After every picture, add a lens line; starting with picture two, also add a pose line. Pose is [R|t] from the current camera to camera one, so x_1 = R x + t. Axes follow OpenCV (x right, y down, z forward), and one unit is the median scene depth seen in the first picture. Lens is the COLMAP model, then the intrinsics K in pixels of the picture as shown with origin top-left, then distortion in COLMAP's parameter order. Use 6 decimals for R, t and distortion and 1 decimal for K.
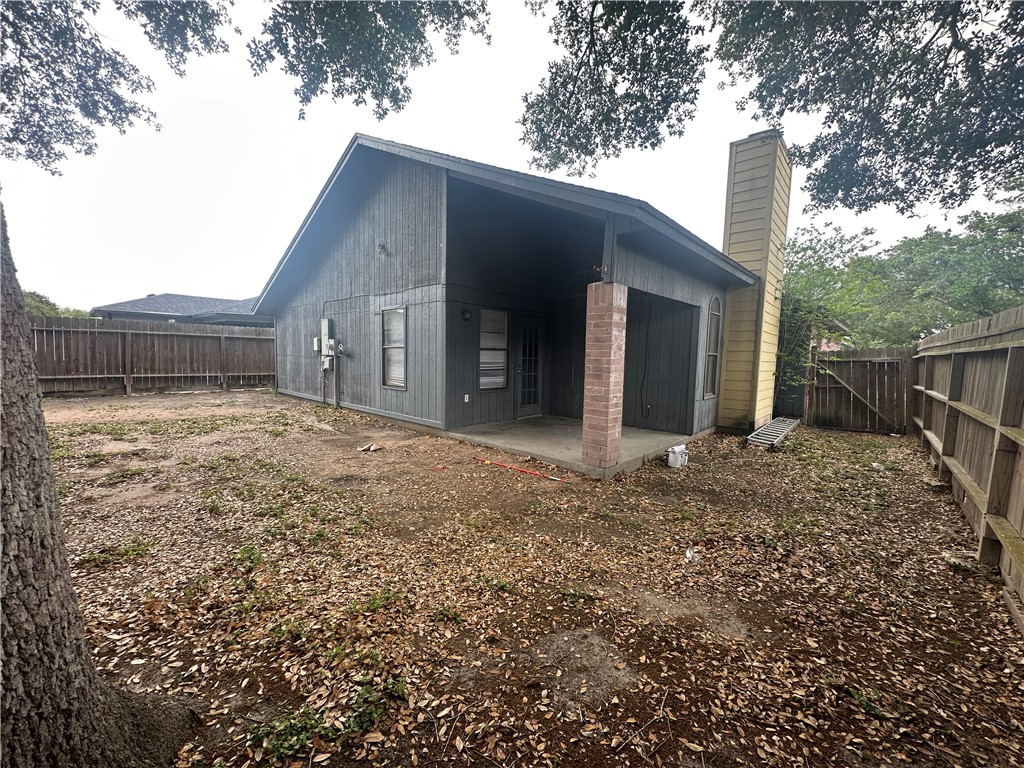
lens RADIAL K [[409.7, 0, 510.8], [0, 409.7, 385.1], [0, 0, 1]] dist [-0.002187, 0.000738]
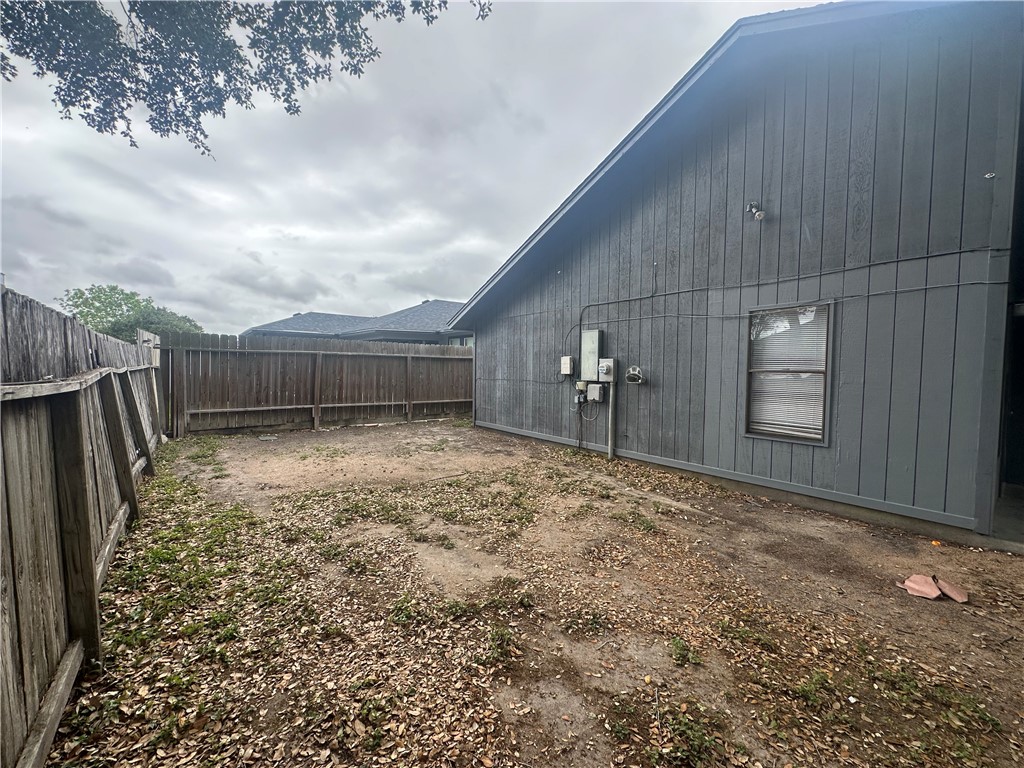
lens RADIAL K [[409.7, 0, 510.8], [0, 409.7, 385.1], [0, 0, 1]] dist [-0.002187, 0.000738]
pose [[0.987300, -0.003559, -0.158825, -0.478759], [-0.002301, 0.999324, -0.036697, -0.040390], [0.158848, 0.036596, 0.986625, 0.285969]]
